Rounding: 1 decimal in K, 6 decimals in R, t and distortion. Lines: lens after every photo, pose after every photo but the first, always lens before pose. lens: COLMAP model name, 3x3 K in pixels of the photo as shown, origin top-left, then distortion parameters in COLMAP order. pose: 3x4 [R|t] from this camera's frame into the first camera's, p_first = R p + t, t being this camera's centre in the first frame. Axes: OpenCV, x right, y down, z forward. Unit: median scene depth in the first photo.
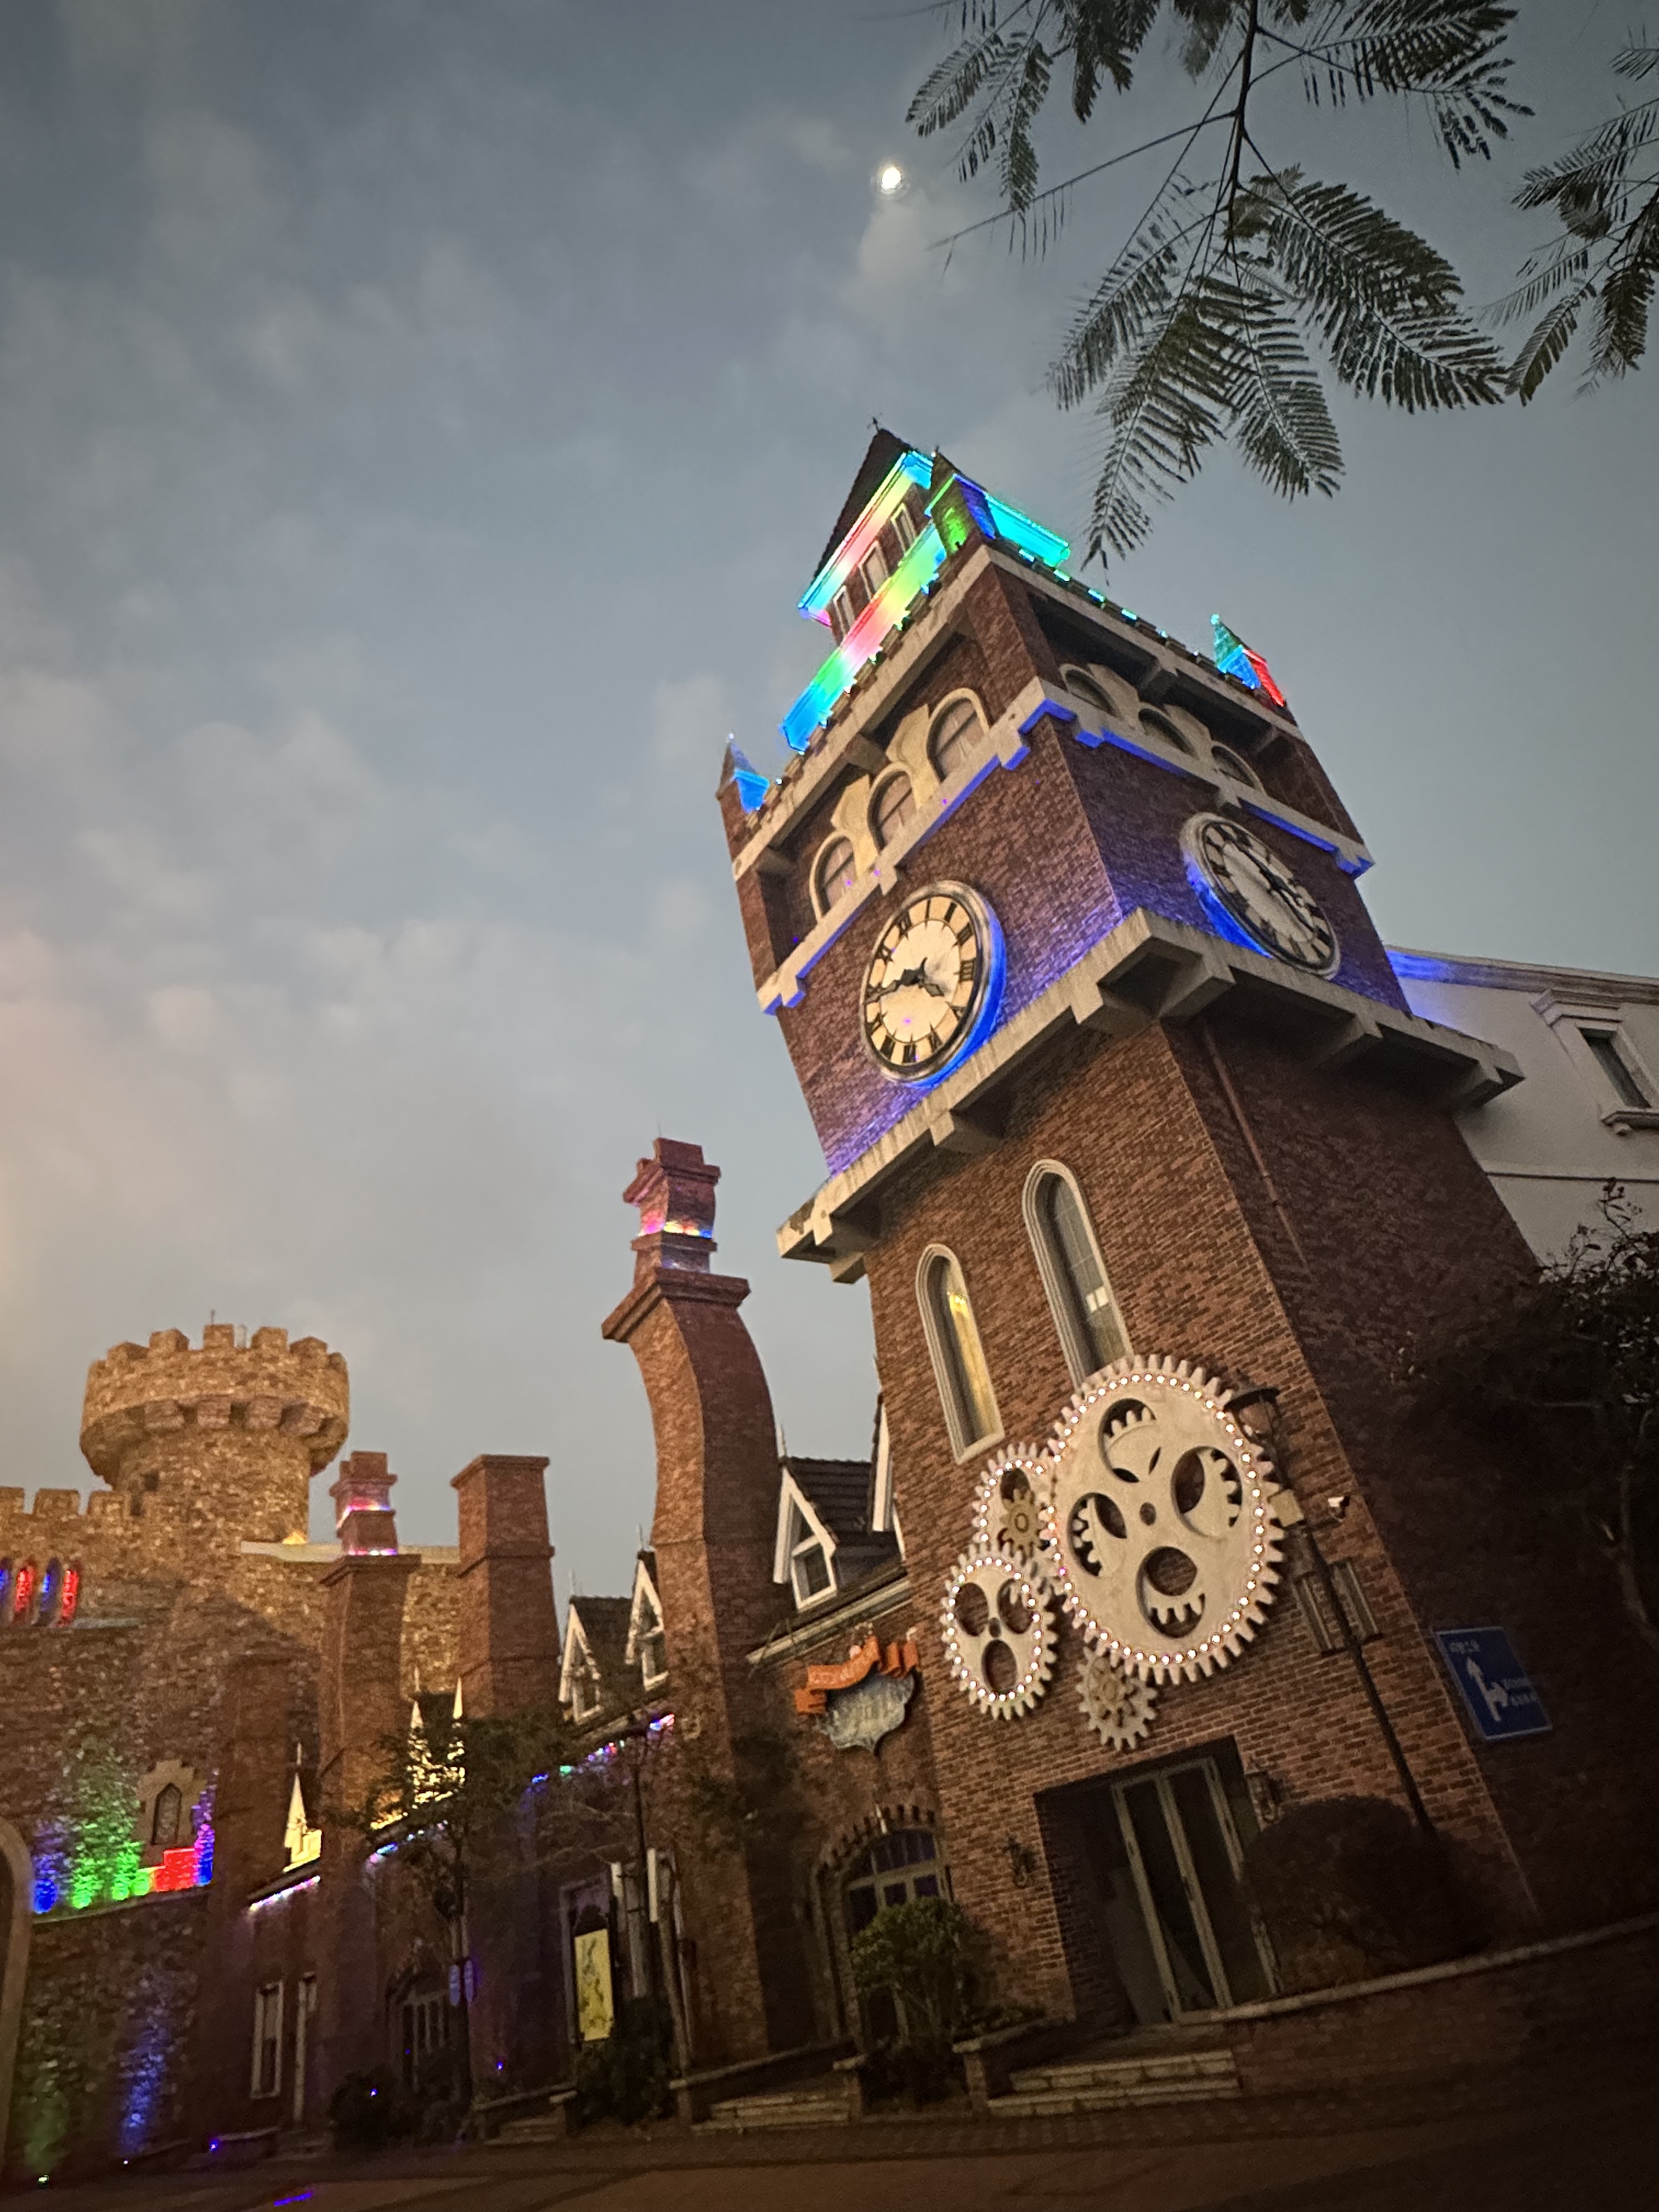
lens RADIAL K [[1286.9, 0, 829.5], [0, 1286.9, 1106.0], [0, 0, 1]] dist [-0.002545, -0.000824]
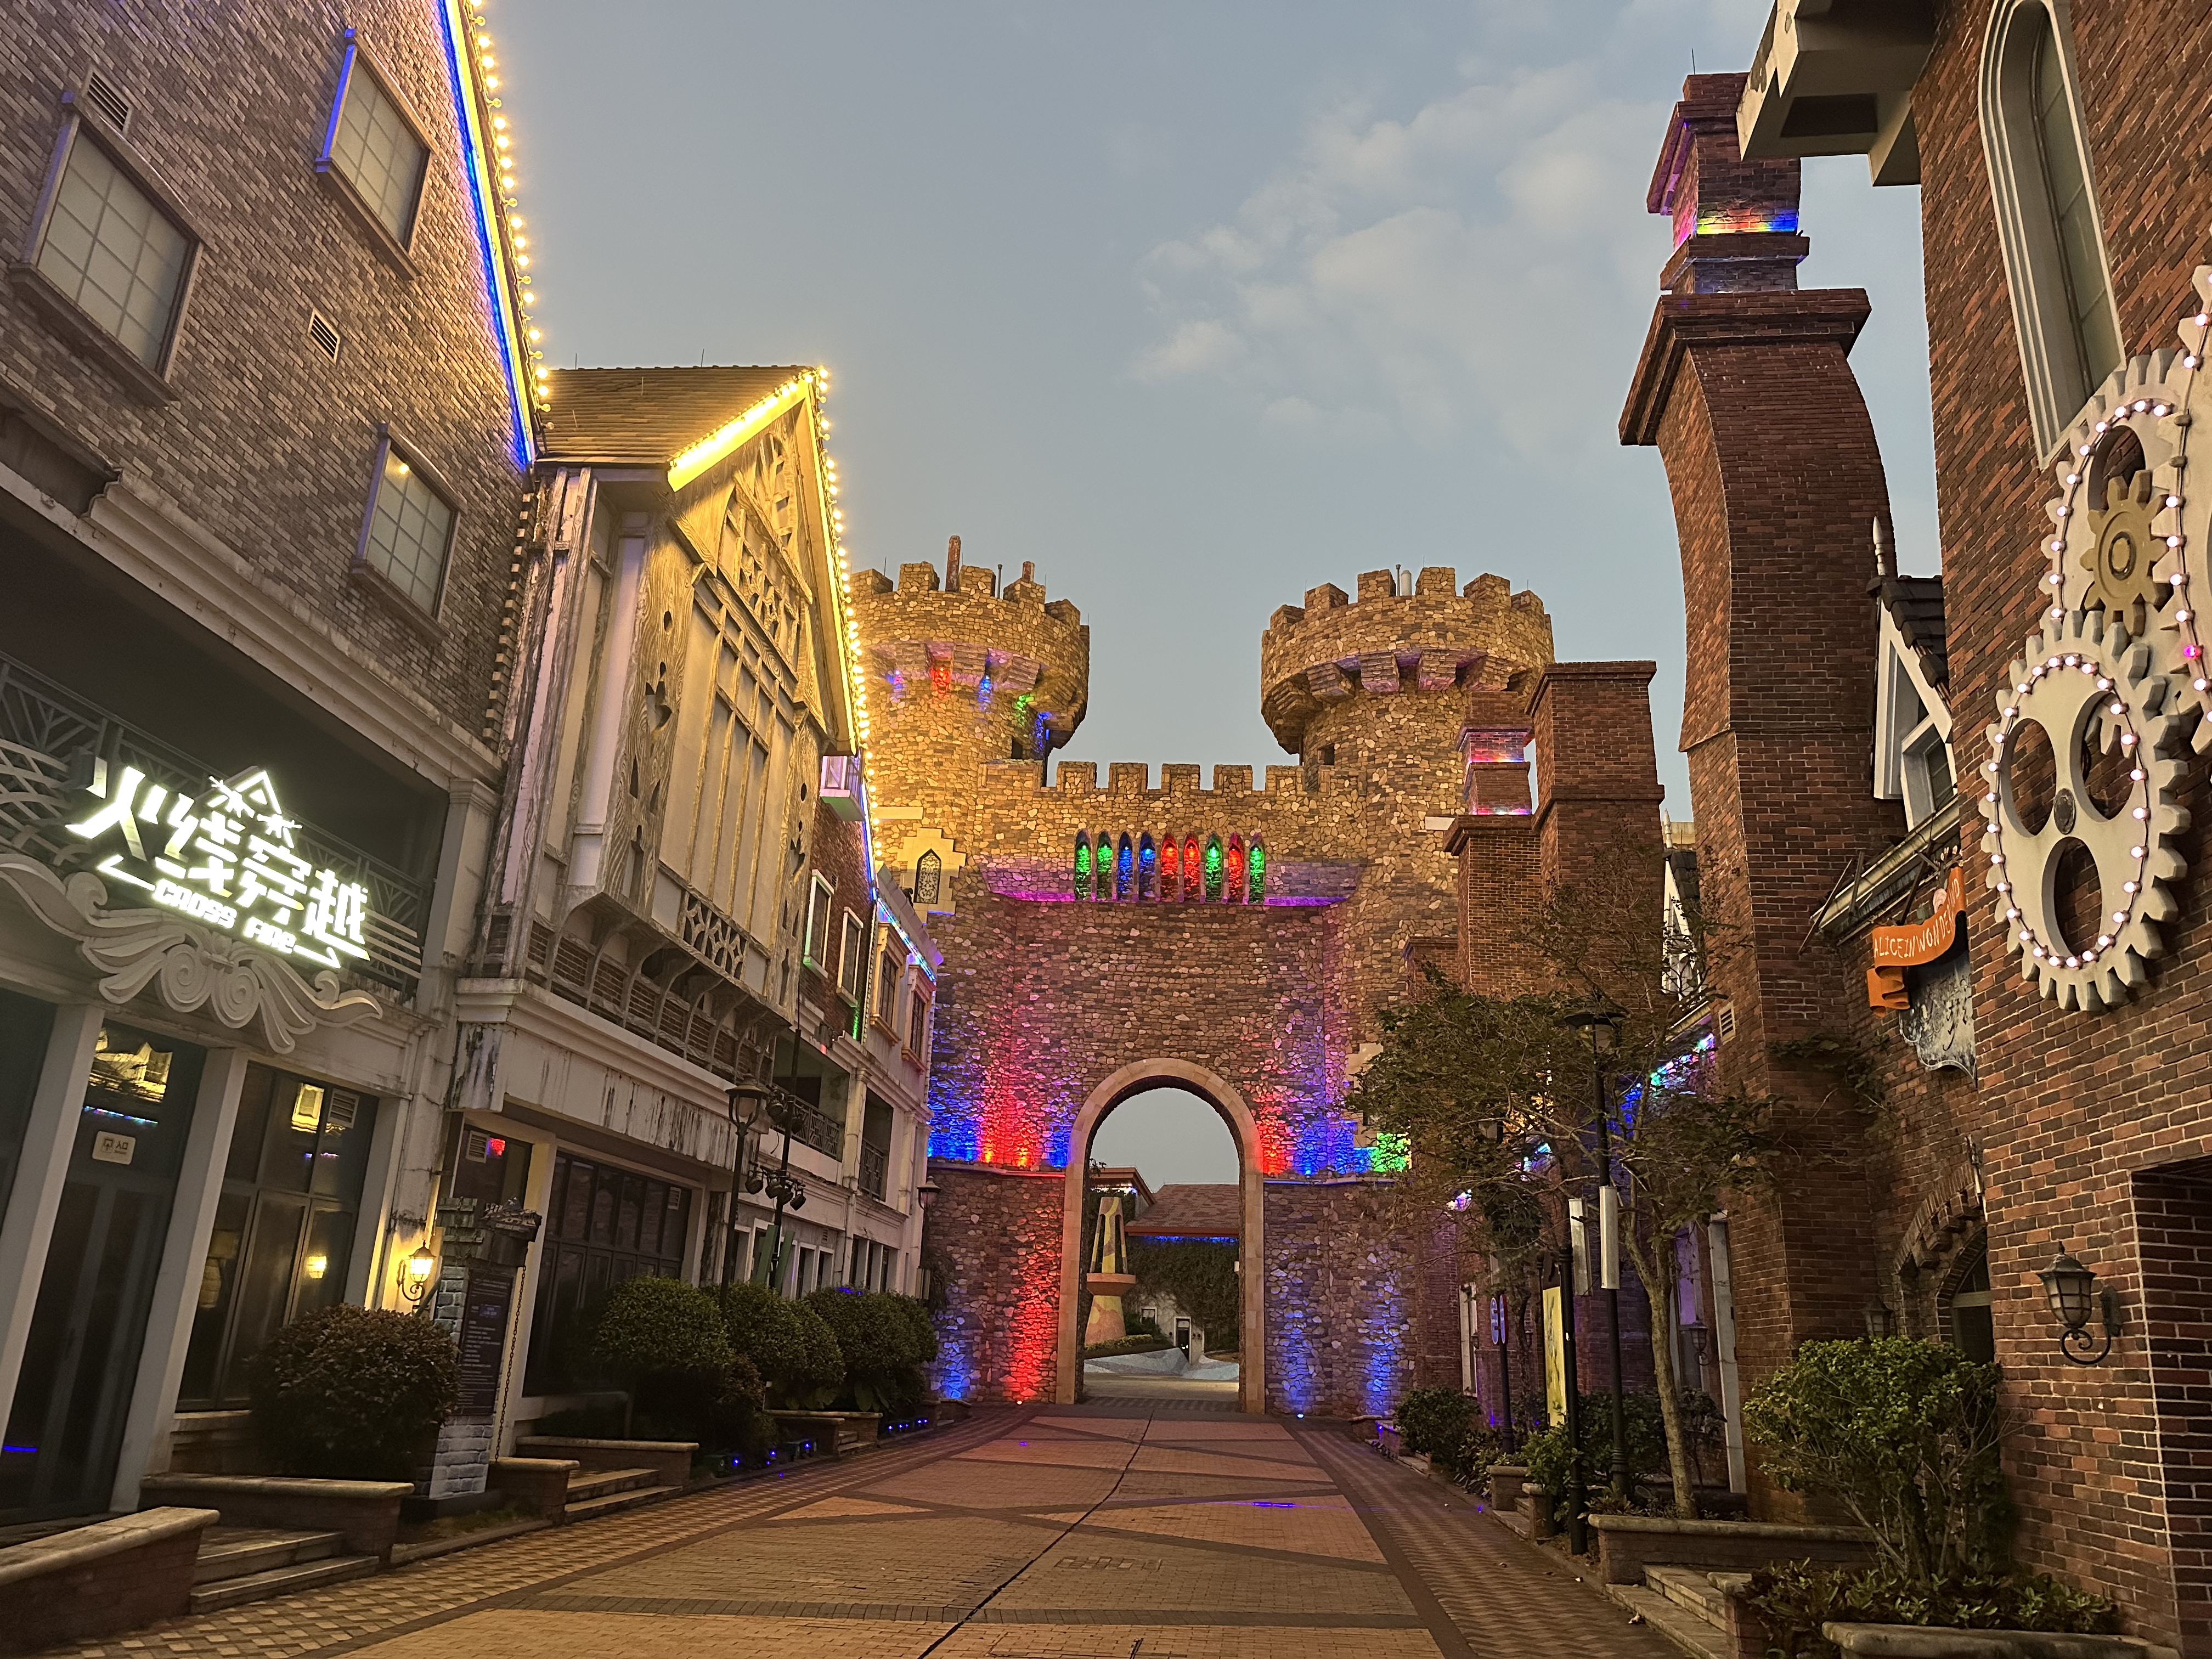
lens RADIAL K [[1519.7, 0, 1106.0], [0, 1519.7, 829.5], [0, 0, 1]] dist [0.093009, -0.101965]
pose [[0.717156, -0.014594, -0.696760, 0.107455], [0.223645, 0.951722, 0.210257, 0.098026], [0.660053, -0.306614, 0.685797, 0.185027]]
